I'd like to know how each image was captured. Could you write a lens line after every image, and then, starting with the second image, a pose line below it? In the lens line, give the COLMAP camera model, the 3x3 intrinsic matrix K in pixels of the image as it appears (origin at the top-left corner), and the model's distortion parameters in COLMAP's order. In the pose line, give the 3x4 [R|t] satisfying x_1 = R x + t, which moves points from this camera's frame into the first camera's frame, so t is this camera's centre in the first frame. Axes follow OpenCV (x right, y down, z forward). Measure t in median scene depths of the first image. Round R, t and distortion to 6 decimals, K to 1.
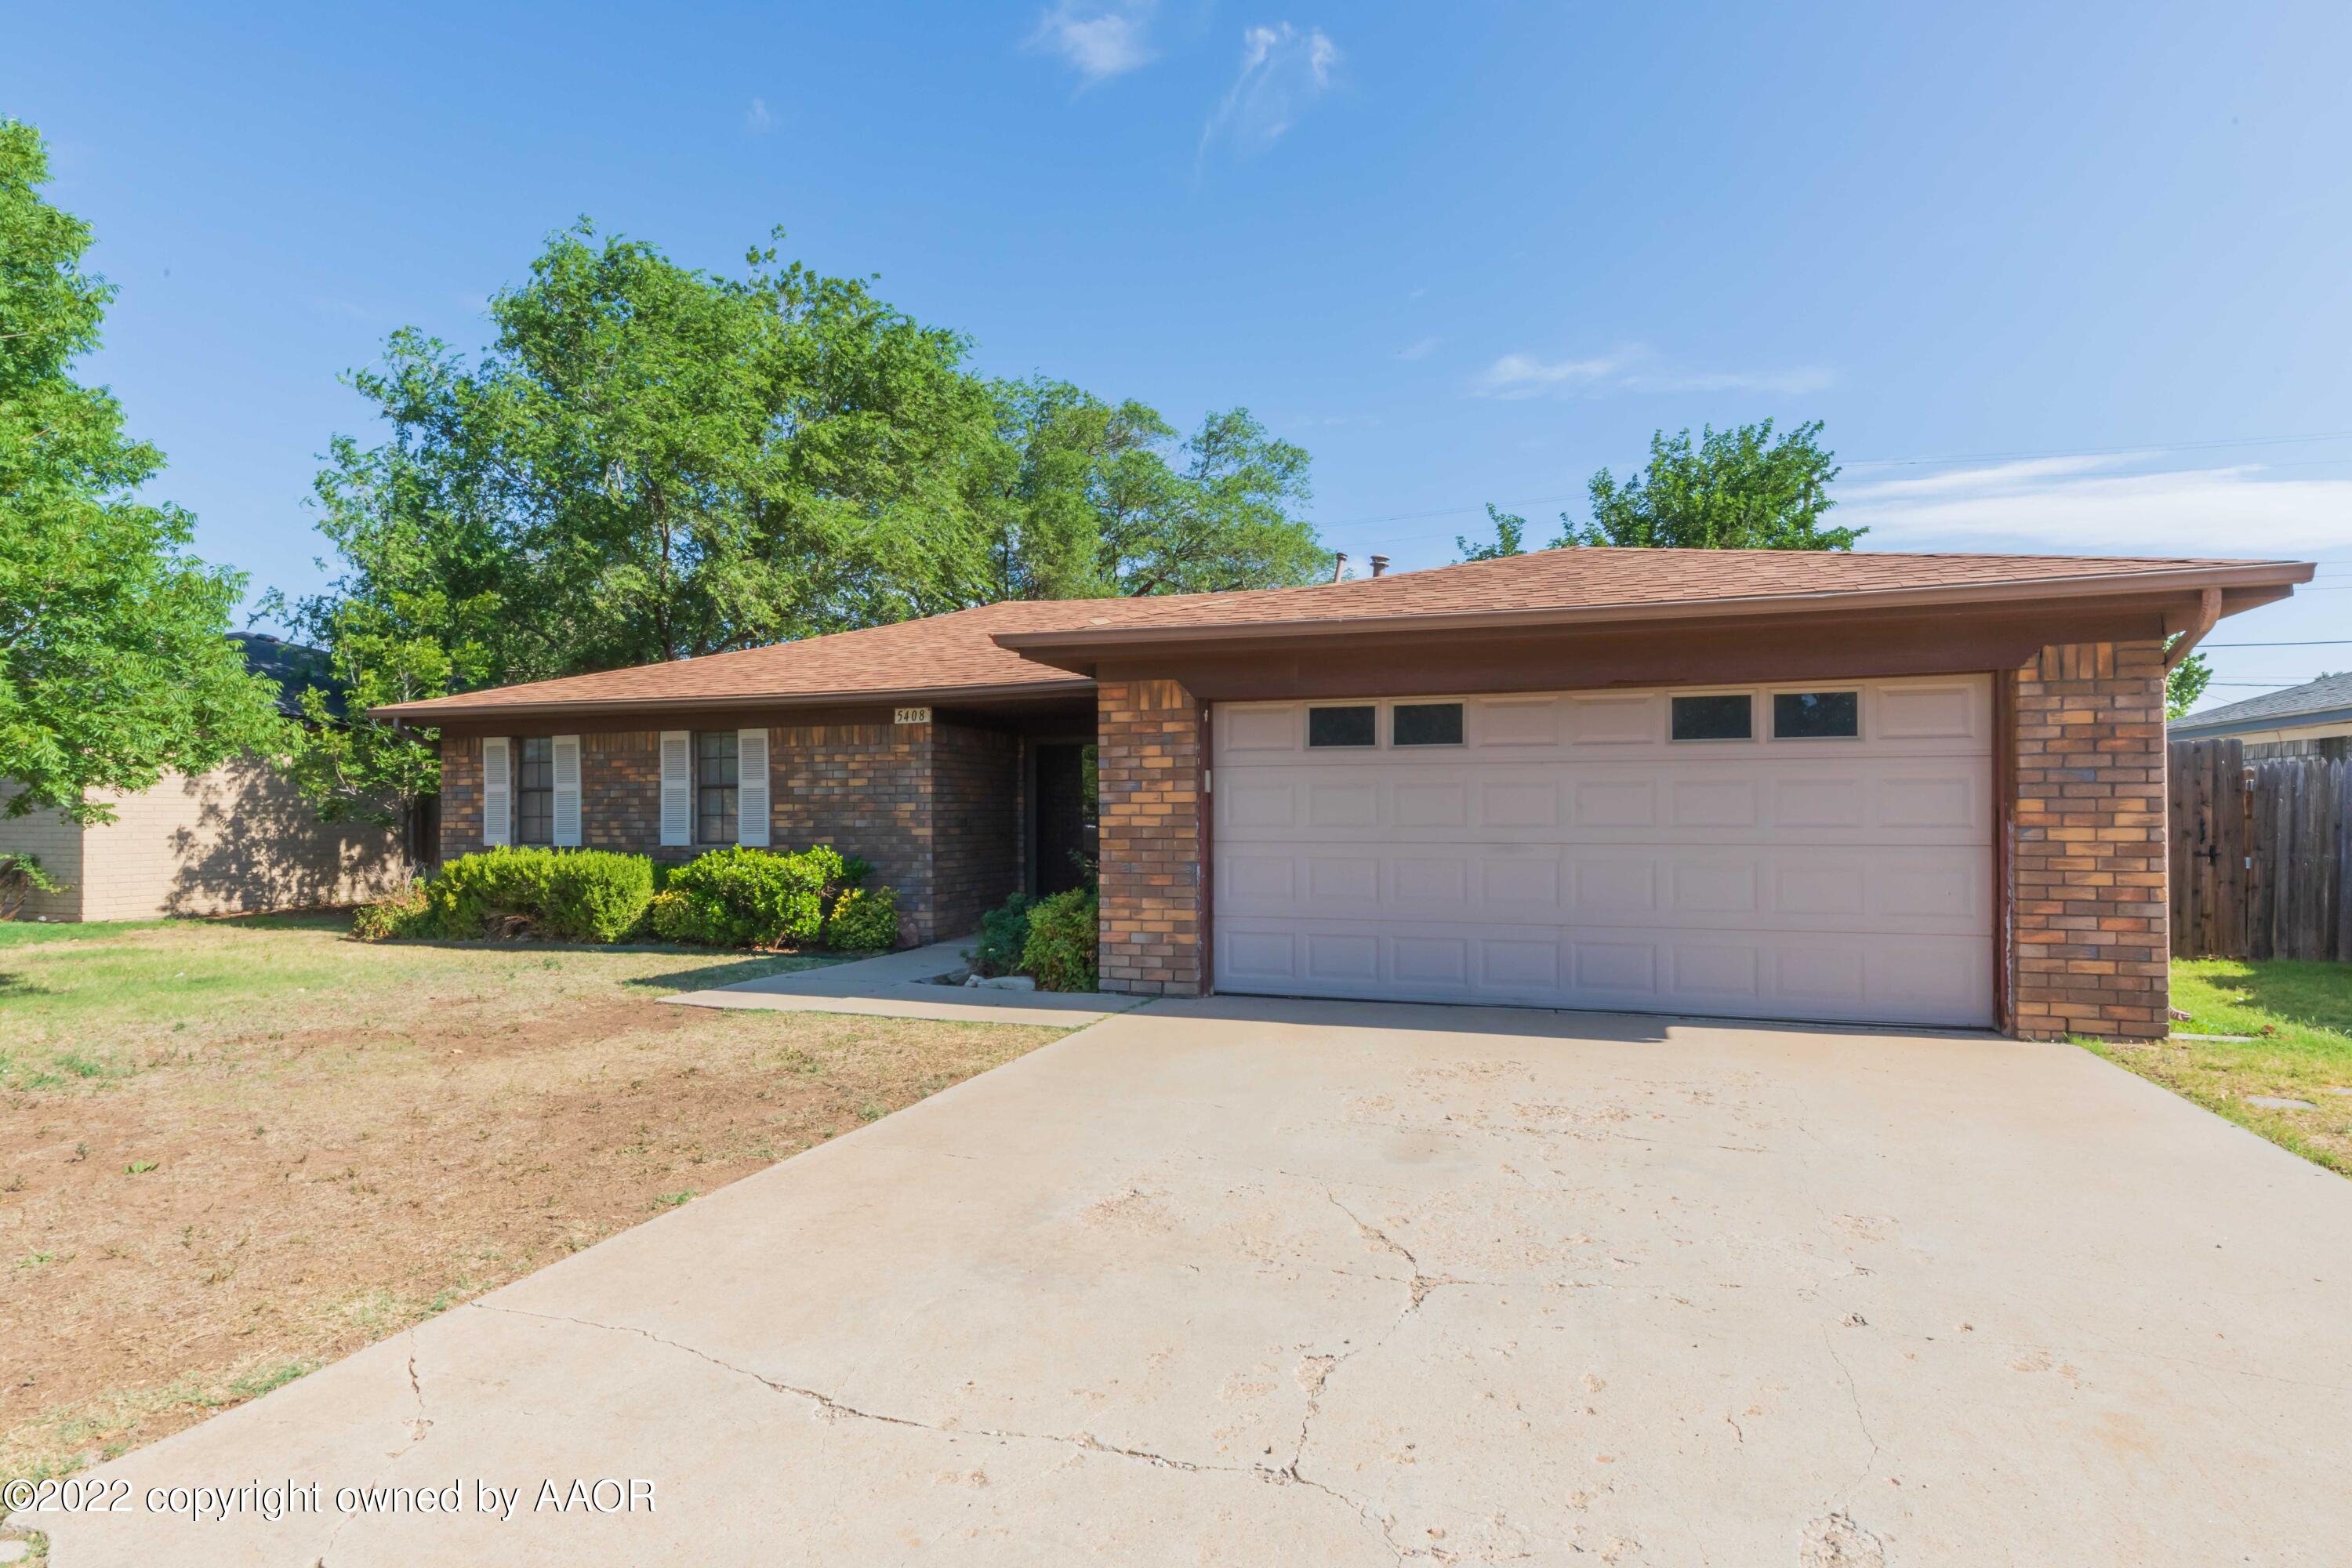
lens RADIAL K [[1093.6, 0, 1182.3], [0, 1093.6, 784.0], [0, 0, 1]] dist [-0.001249, -0.000787]
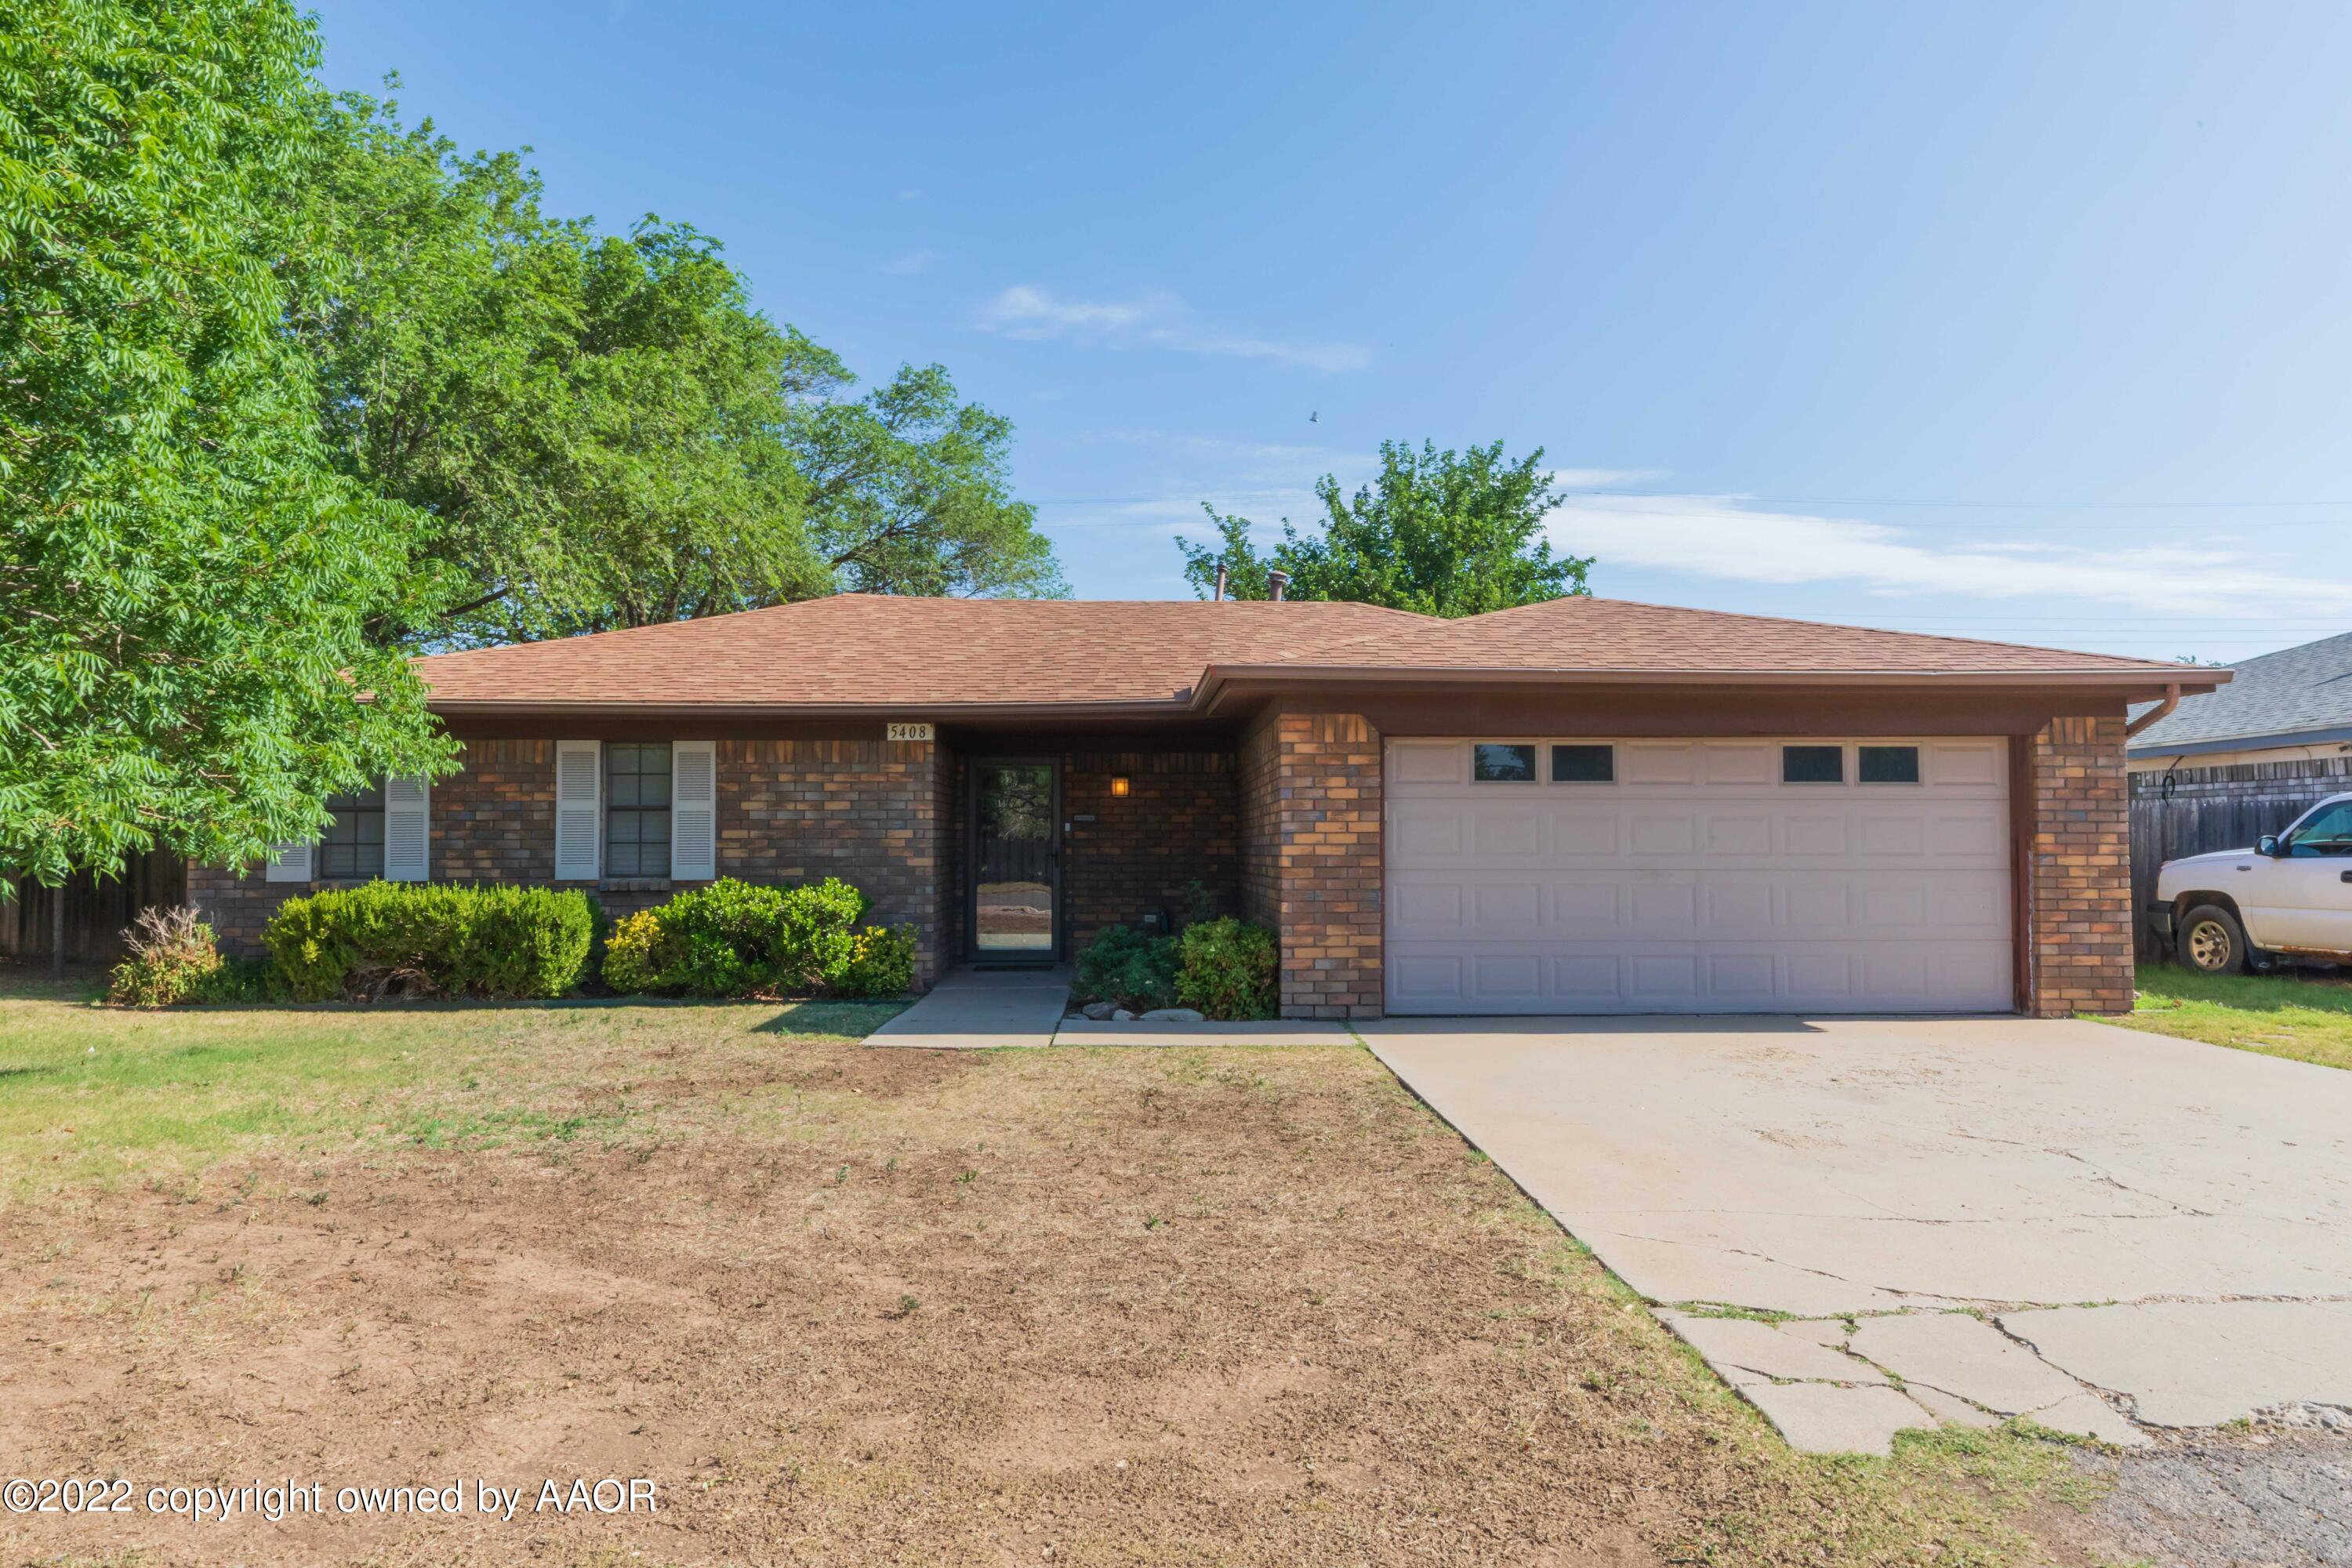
lens RADIAL K [[1364.9, 0, 1099.4], [0, 1364.9, 765.6], [0, 0, 1]] dist [-0.006634, -0.001606]
pose [[0.949627, 0.020341, 0.312722, -0.640866], [-0.011376, 0.999471, -0.030463, -0.004051], [-0.313177, 0.025371, 0.949356, -0.154361]]
